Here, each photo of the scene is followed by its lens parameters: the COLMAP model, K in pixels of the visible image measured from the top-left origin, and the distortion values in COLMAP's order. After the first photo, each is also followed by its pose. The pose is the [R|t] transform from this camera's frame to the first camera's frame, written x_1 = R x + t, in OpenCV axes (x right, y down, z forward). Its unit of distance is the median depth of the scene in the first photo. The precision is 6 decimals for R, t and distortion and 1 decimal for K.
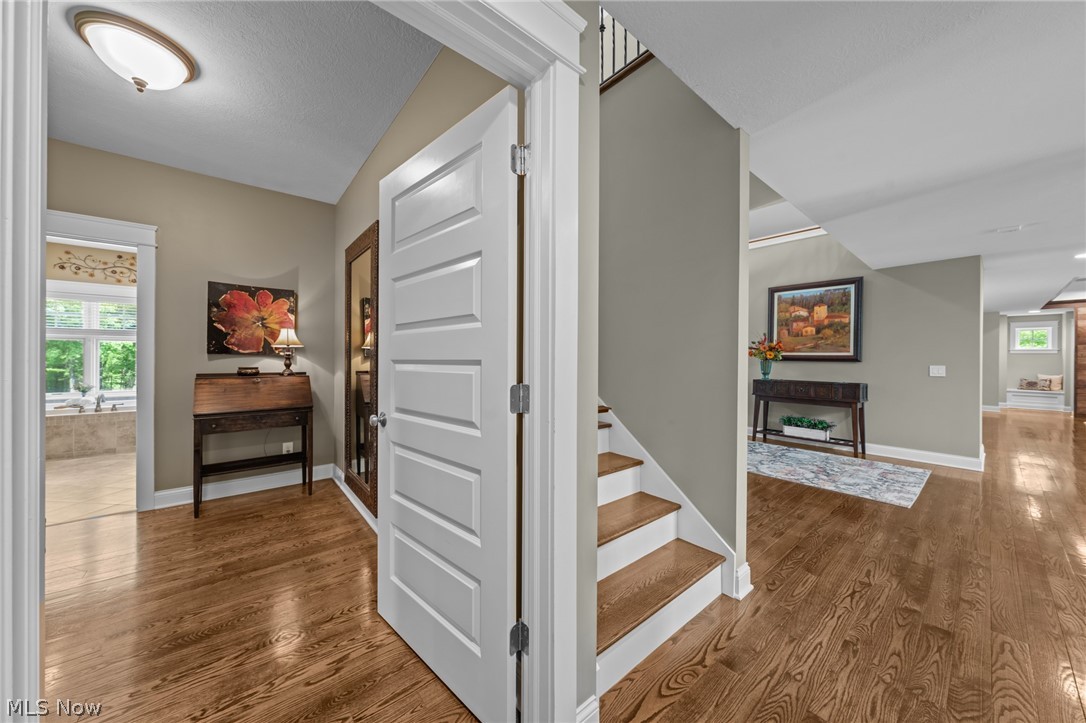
lens RADIAL K [[385.4, 0, 474.4], [0, 385.4, 358.5], [0, 0, 1]] dist [-0.003296, 0.000038]
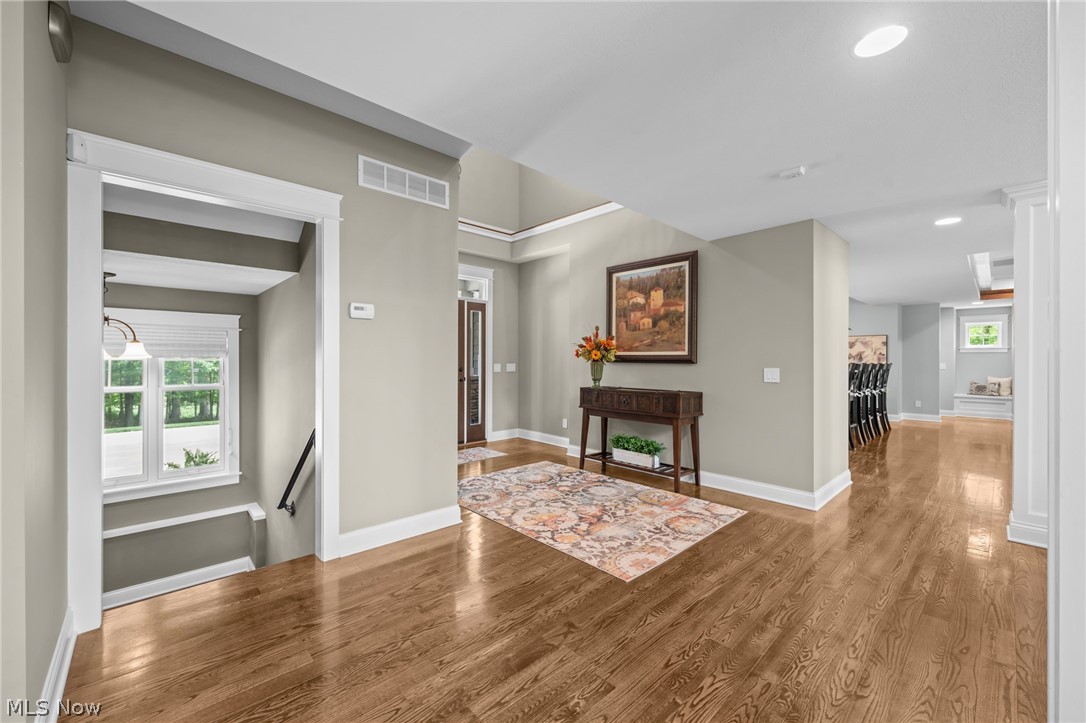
lens RADIAL K [[421.3, 0, 539.4], [0, 421.3, 362.2], [0, 0, 1]] dist [-0.004939, 0.000117]
pose [[0.998158, -0.004461, 0.060506, 0.615243], [0.004380, 0.999989, 0.001477, 0.003330], [-0.060512, -0.001209, 0.998167, 0.182042]]
